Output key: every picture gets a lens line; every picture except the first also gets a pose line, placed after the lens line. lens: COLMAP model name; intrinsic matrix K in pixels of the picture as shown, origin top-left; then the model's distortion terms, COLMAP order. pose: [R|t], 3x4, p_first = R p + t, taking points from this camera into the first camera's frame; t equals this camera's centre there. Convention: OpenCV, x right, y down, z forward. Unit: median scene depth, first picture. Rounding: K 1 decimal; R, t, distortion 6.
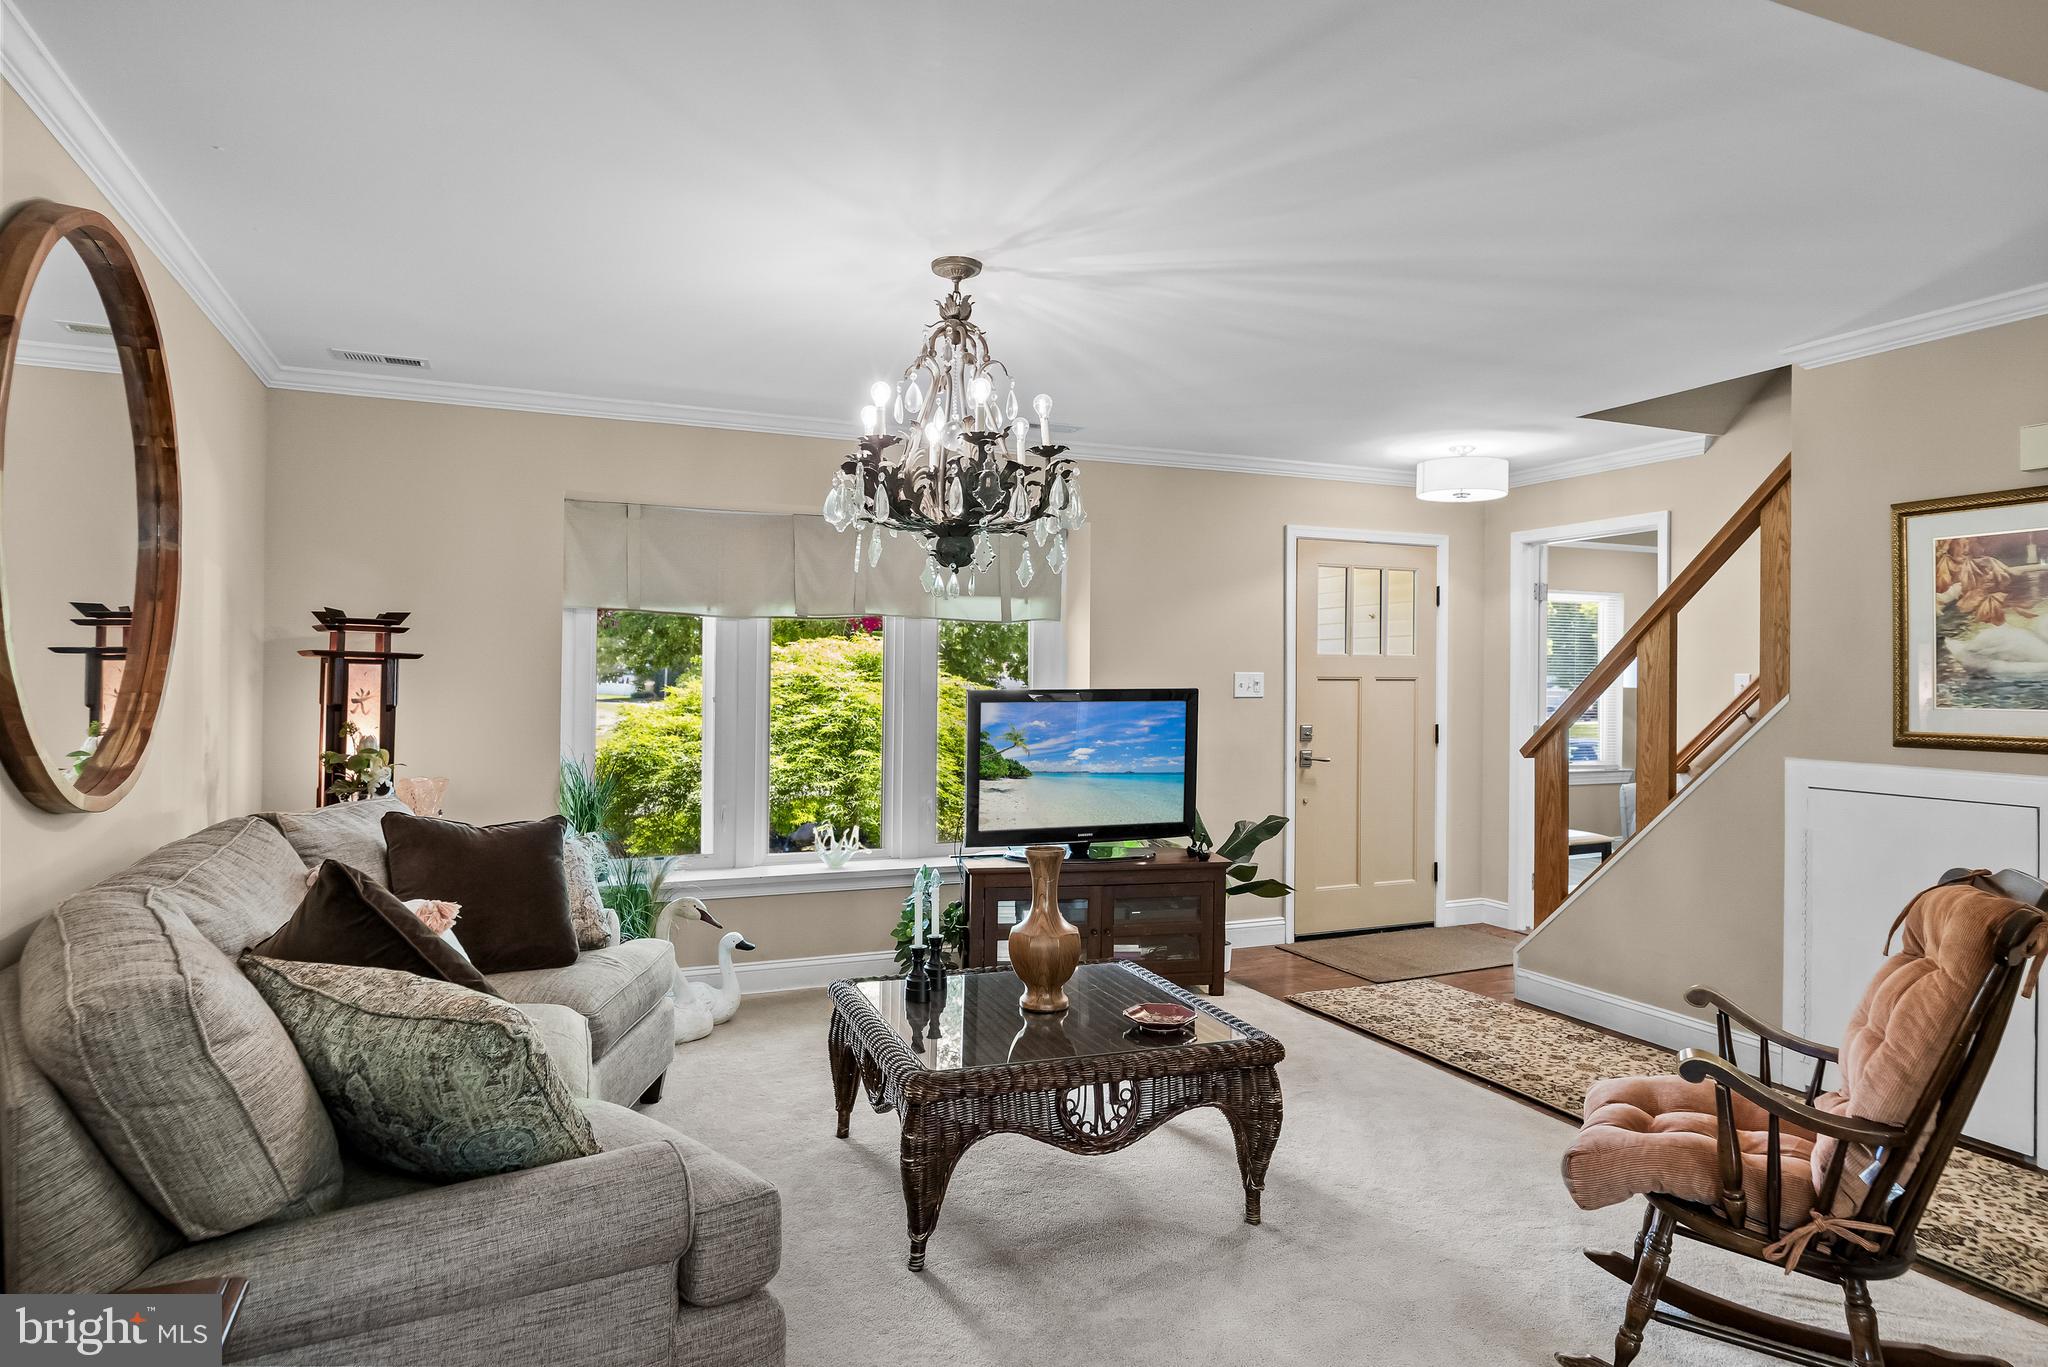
lens RADIAL K [[1208.0, 0, 1024.0], [0, 1208.0, 683.5], [0, 0, 1]] dist [0.001614, -0.000293]
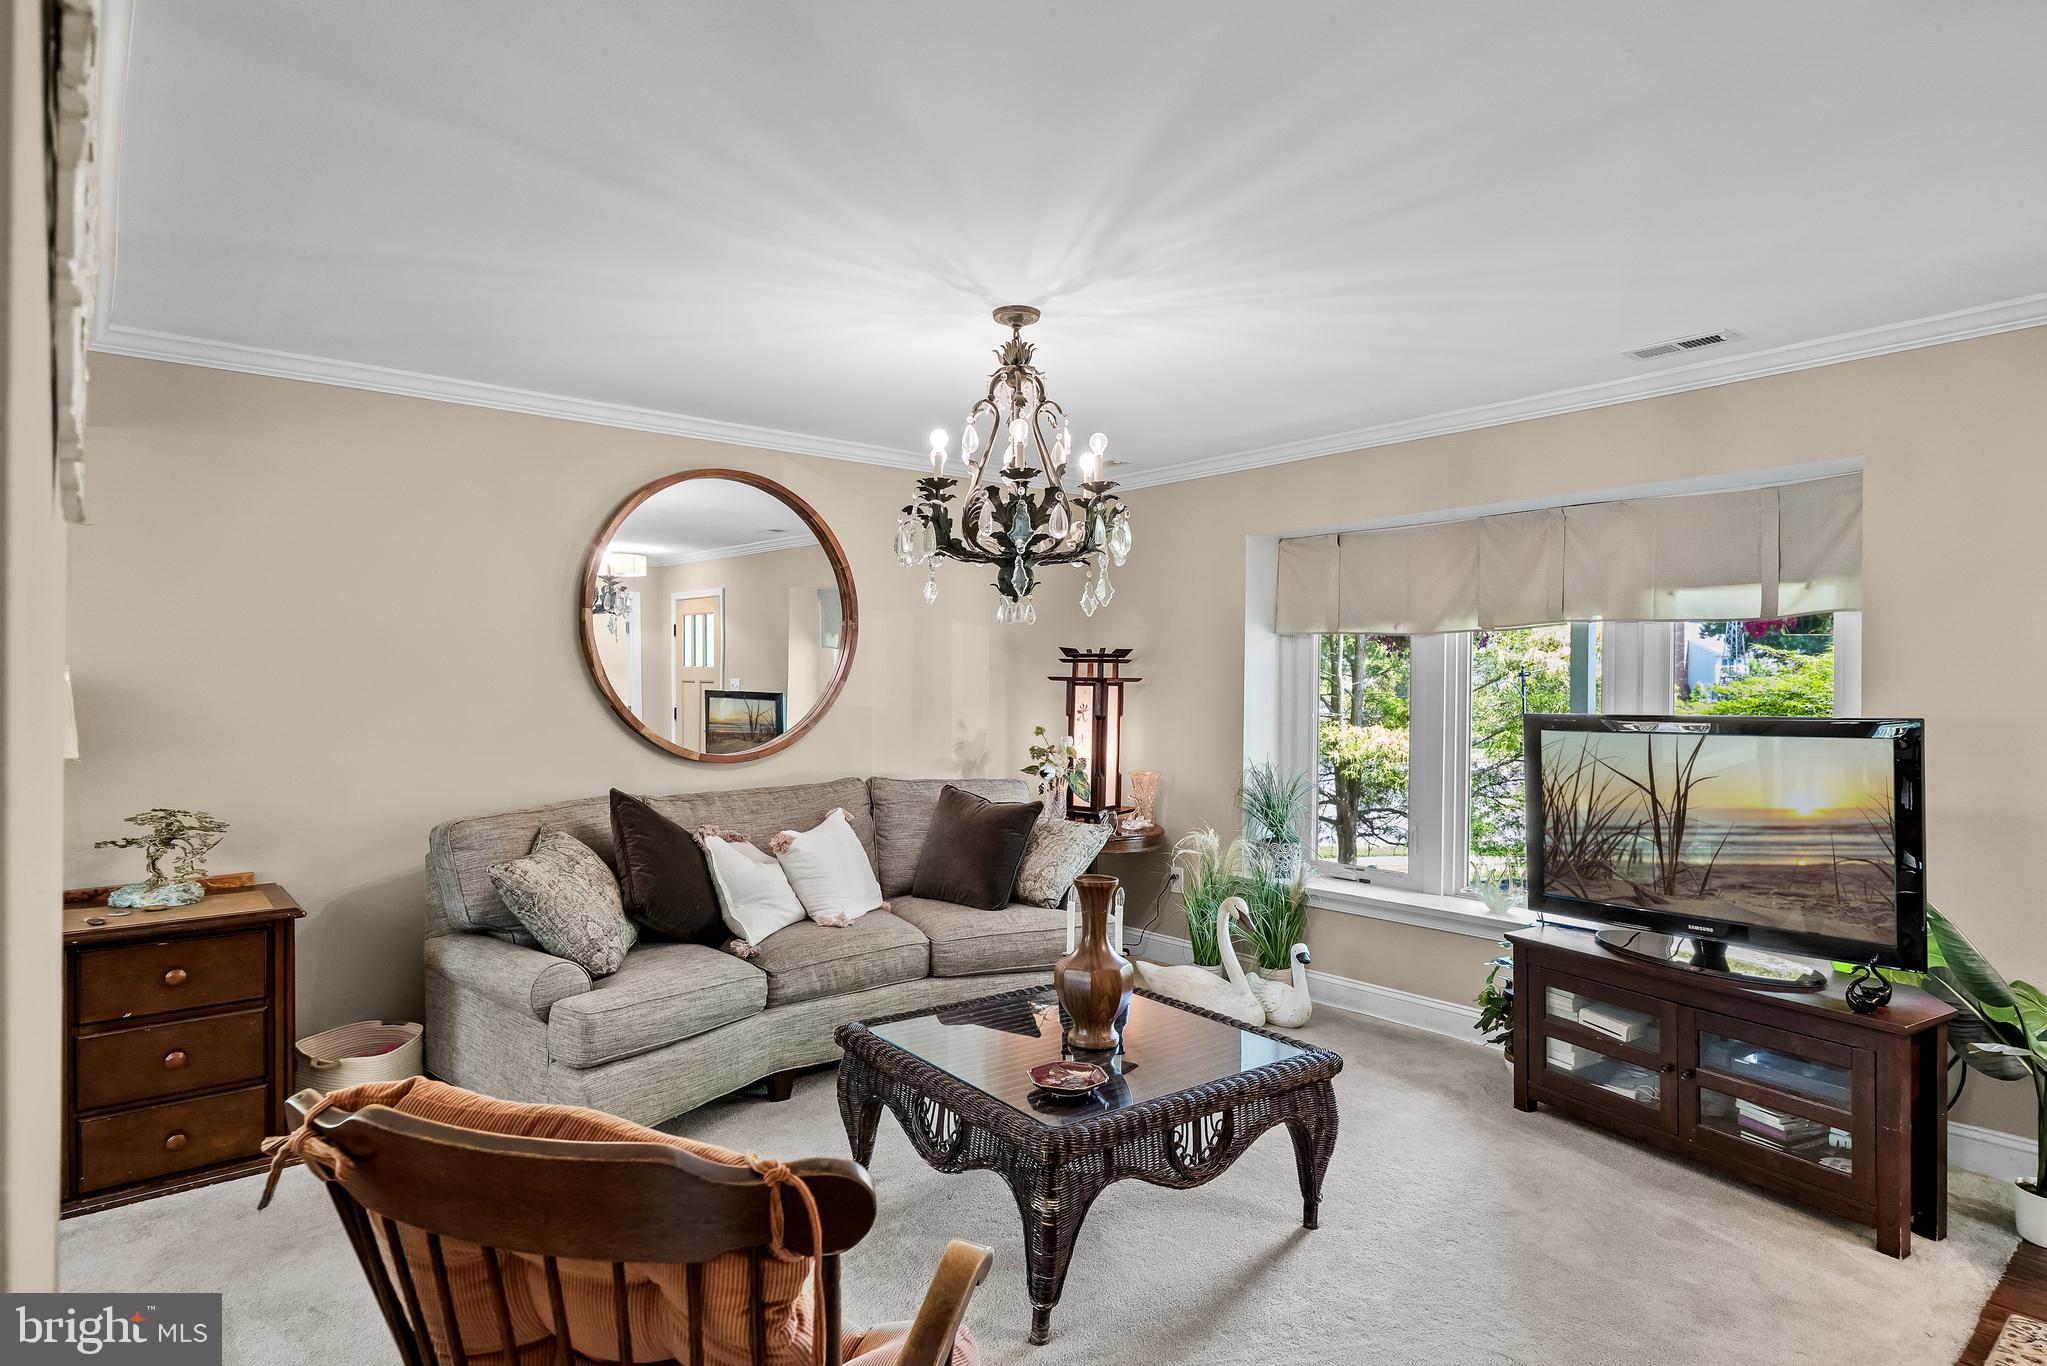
lens RADIAL K [[1112.5, 0, 1023.5], [0, 1112.5, 683.0], [0, 0, 1]] dist [0.001827, -0.000198]
pose [[0.280498, -0.007139, -0.959828, 0.774790], [-0.006899, 0.999932, -0.009453, -0.008360], [0.959830, 0.009273, 0.280429, 0.636299]]
